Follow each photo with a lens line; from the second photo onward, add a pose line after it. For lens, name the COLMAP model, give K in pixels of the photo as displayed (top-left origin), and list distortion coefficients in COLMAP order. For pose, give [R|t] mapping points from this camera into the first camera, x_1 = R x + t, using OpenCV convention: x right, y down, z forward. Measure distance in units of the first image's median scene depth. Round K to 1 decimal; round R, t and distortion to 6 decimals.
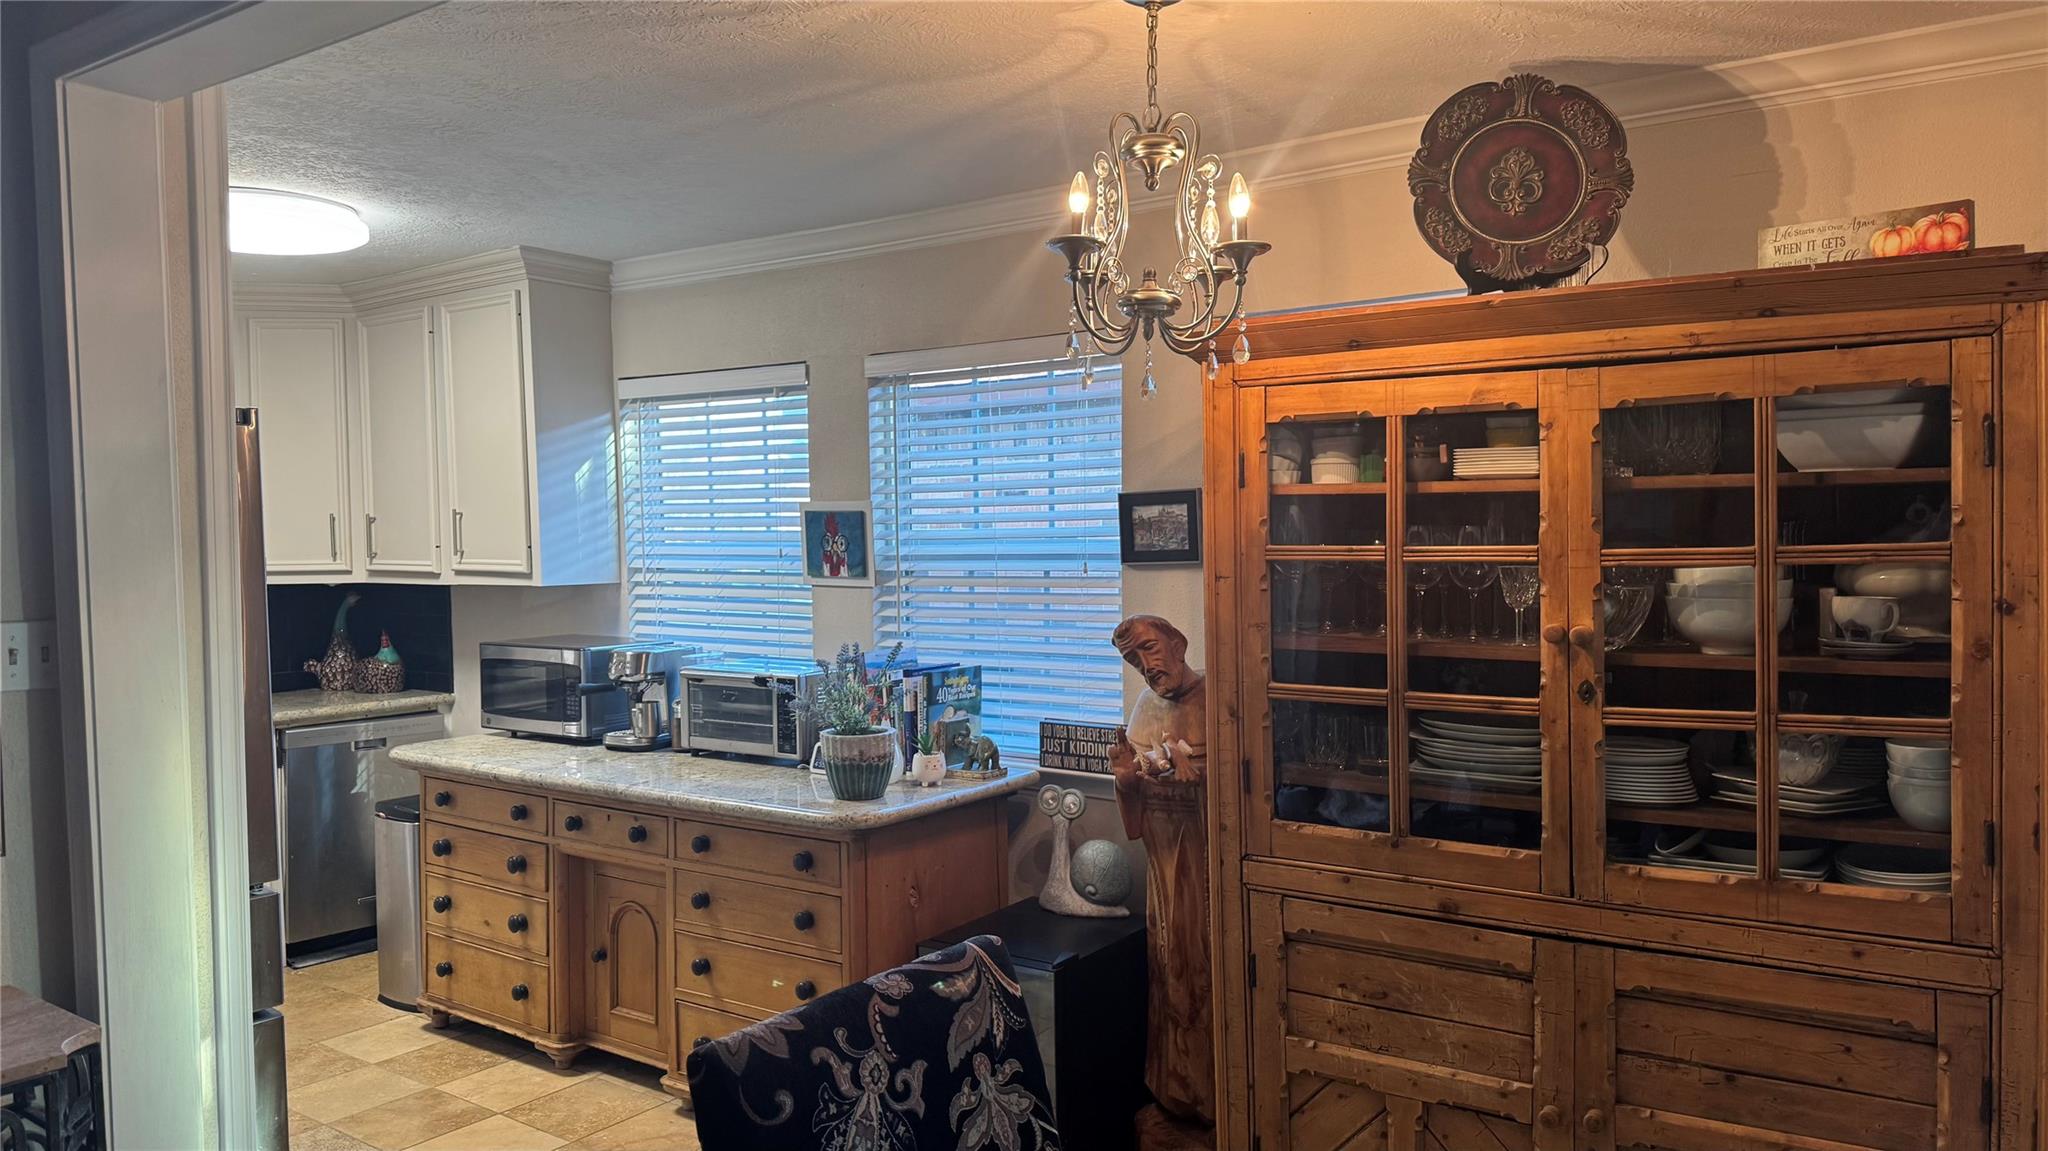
lens RADIAL K [[1400.1, 0, 1041.5], [0, 1400.1, 602.1], [0, 0, 1]] dist [0.050425, -0.057061]
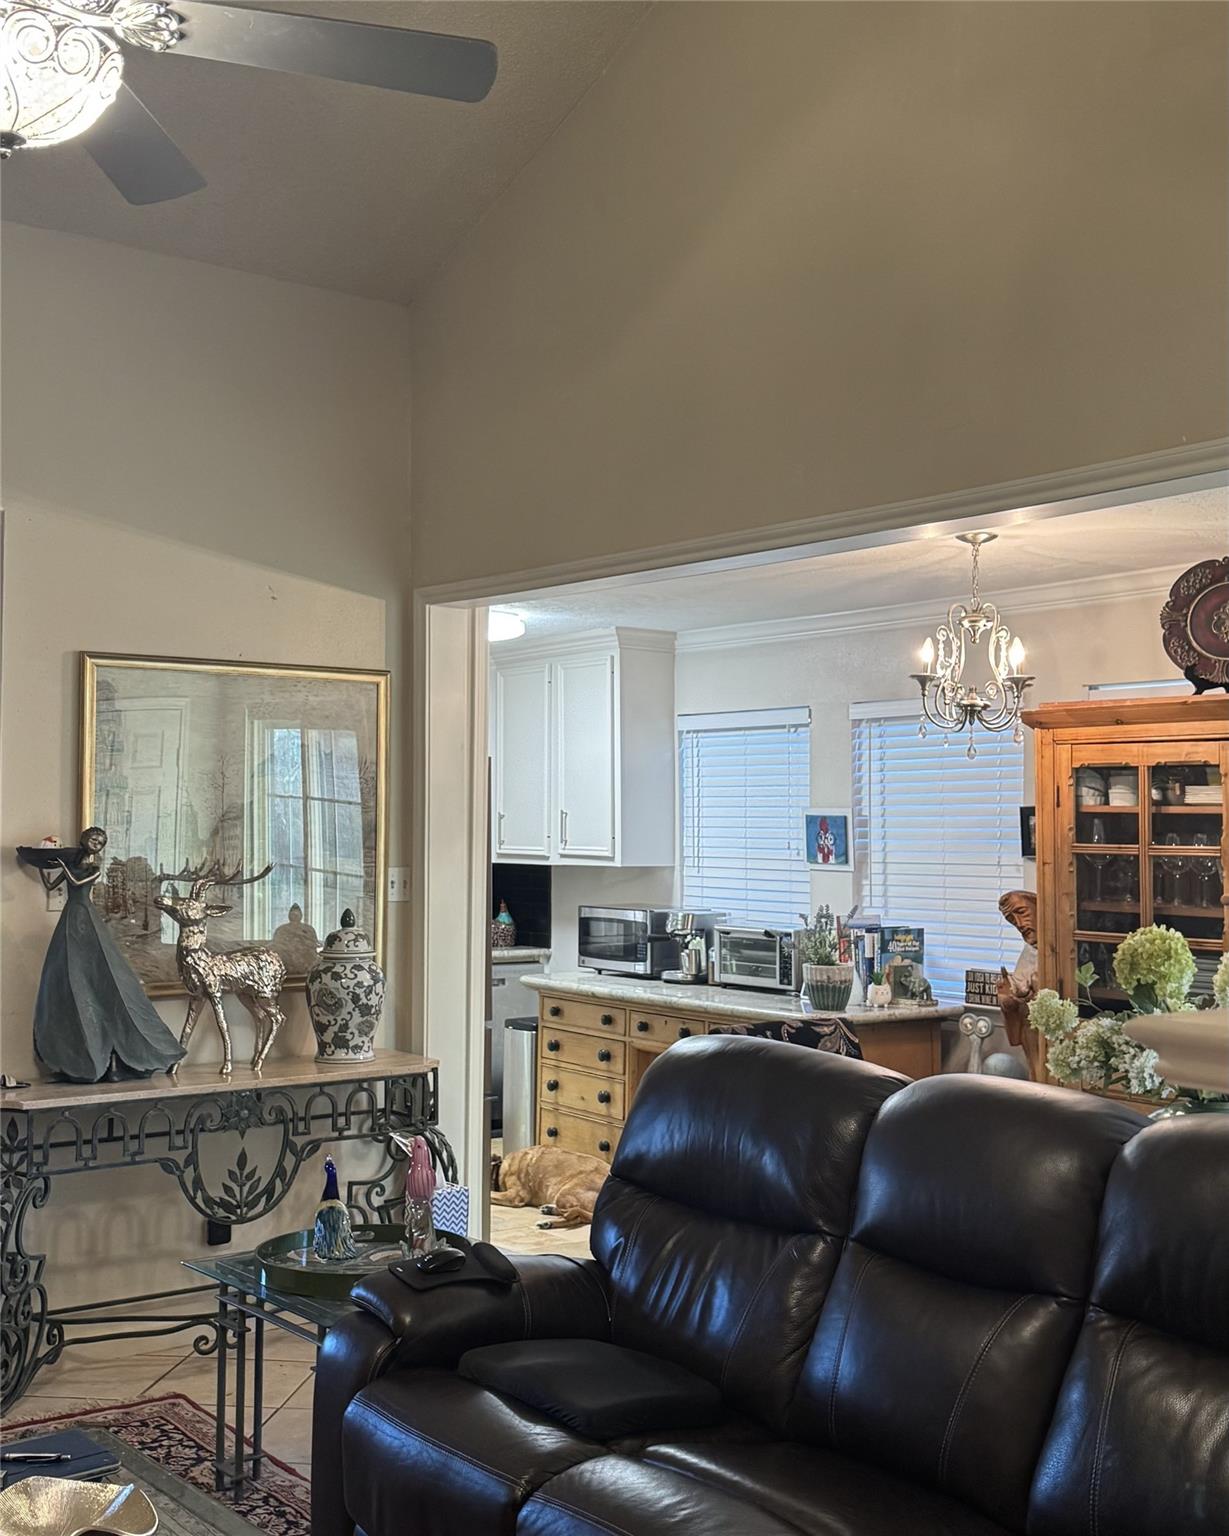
lens RADIAL K [[1831.6, 0, 601.3], [0, 1831.6, 768.0], [0, 0, 1]] dist [0.334124, 0.000000]
pose [[0.948820, 0.004433, -0.315787, 0.233519], [-0.031006, 0.996378, -0.079177, 0.042345], [0.314293, 0.084916, 0.945521, -0.856531]]
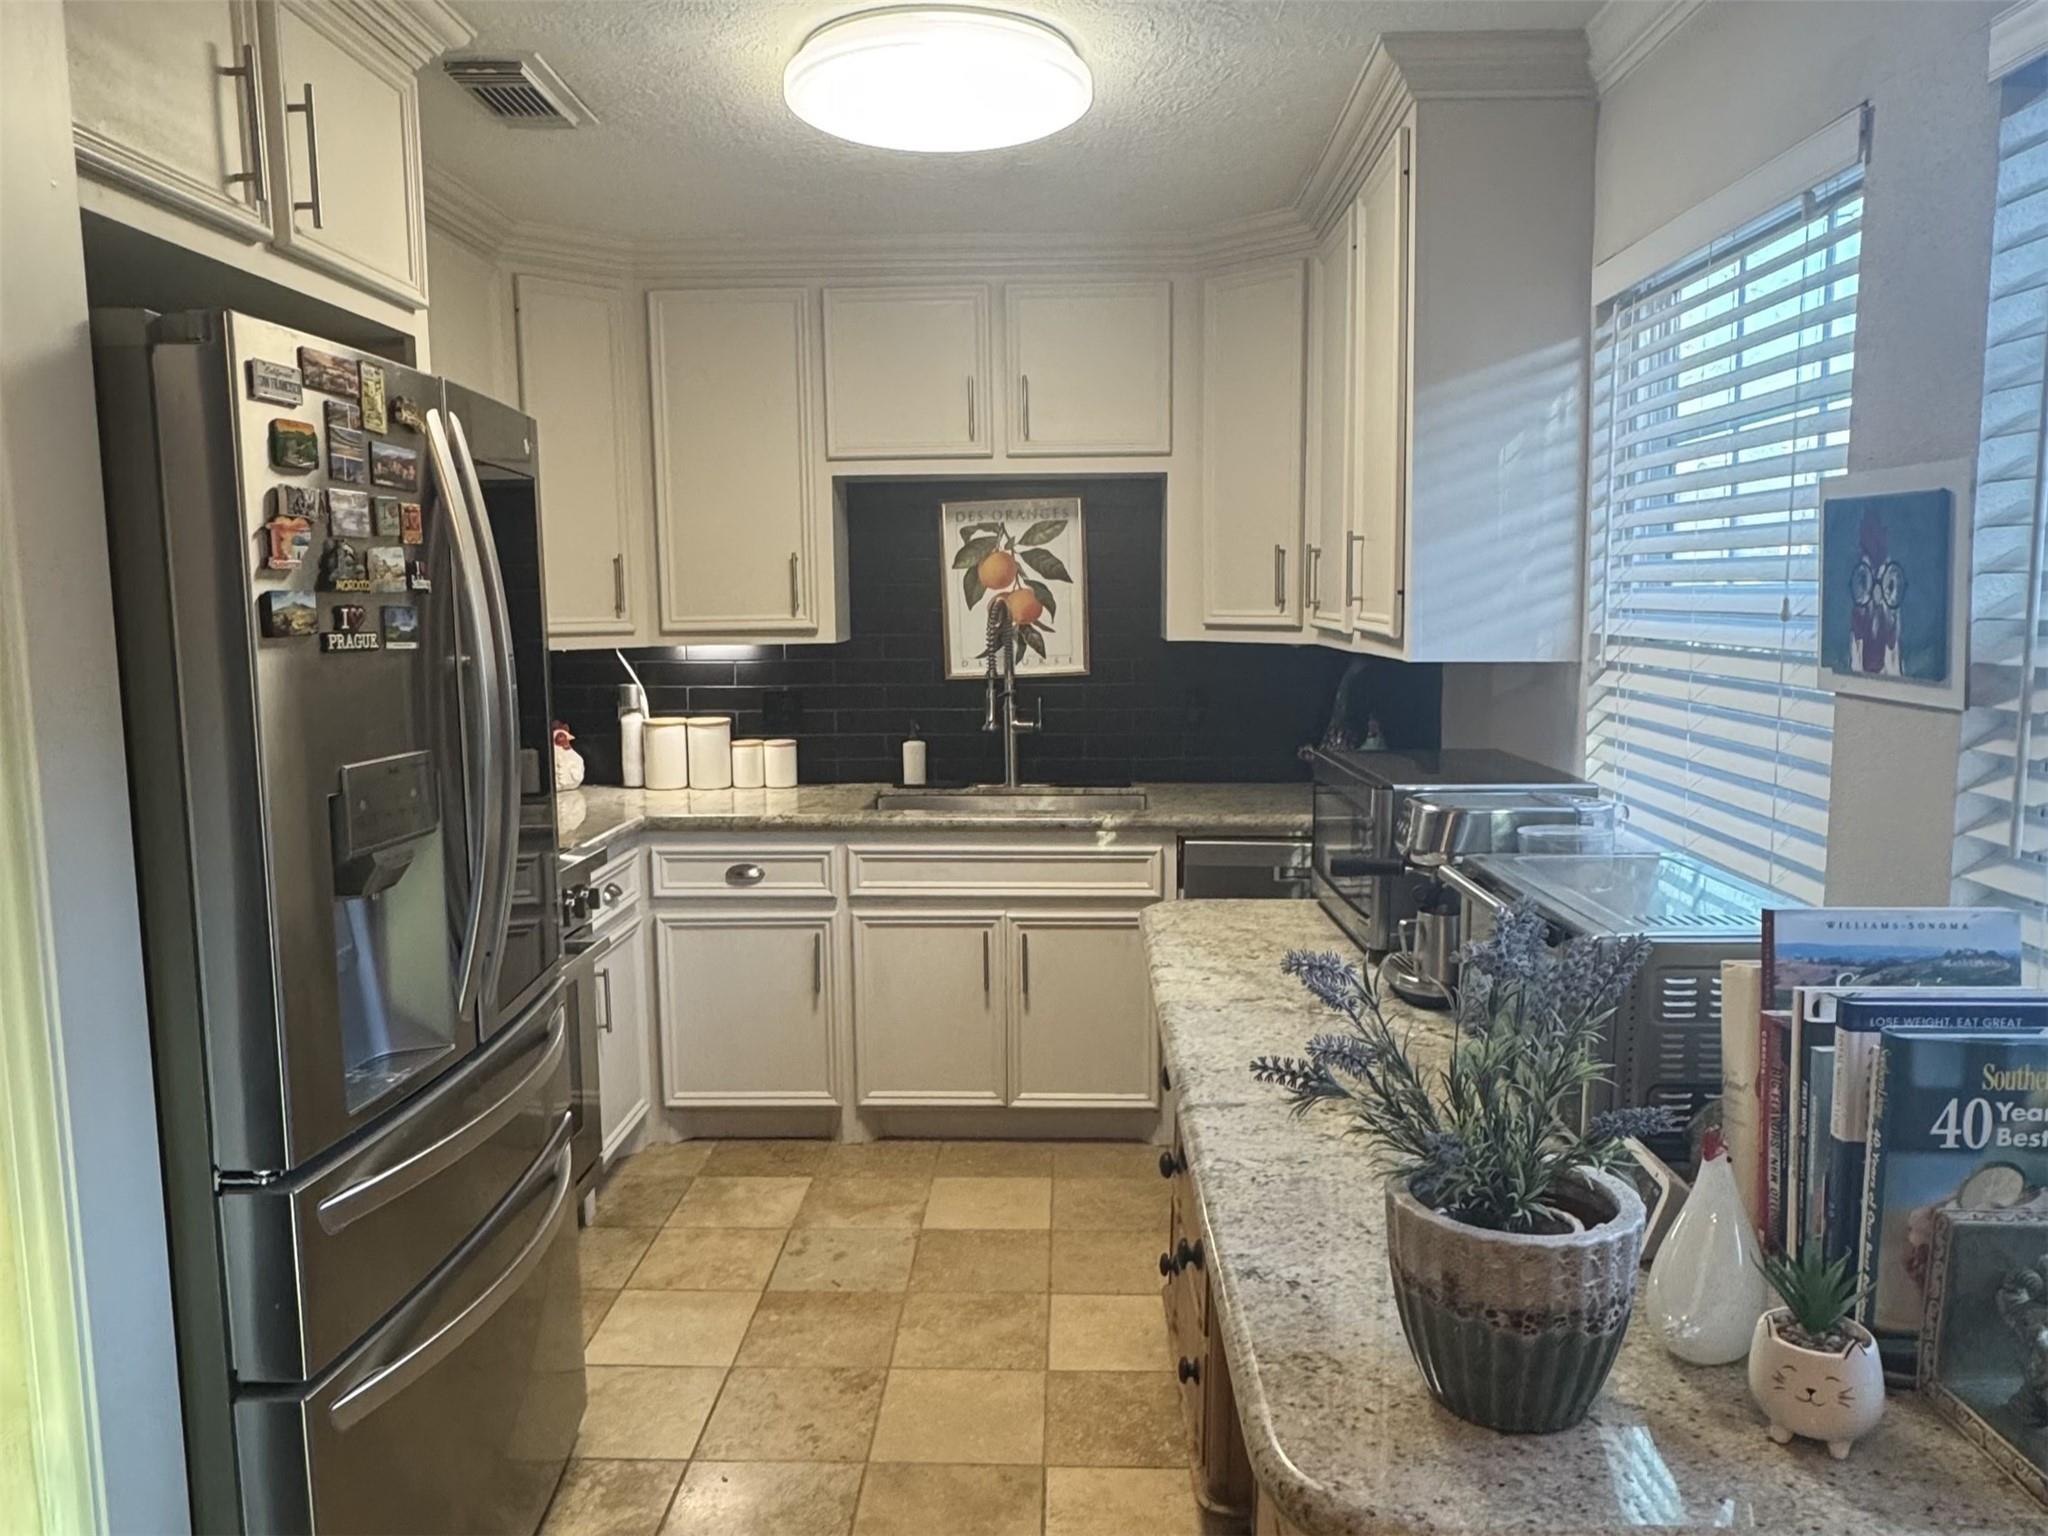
lens RADIAL K [[1433.7, 0, 1020.3], [0, 1433.7, 766.9], [0, 0, 1]] dist [-0.000848, 0.020762]
pose [[0.525767, 0.105819, -0.844021, 0.064864], [-0.034782, 0.994077, 0.102965, -0.027664], [0.849917, -0.024779, 0.526333, 0.661772]]
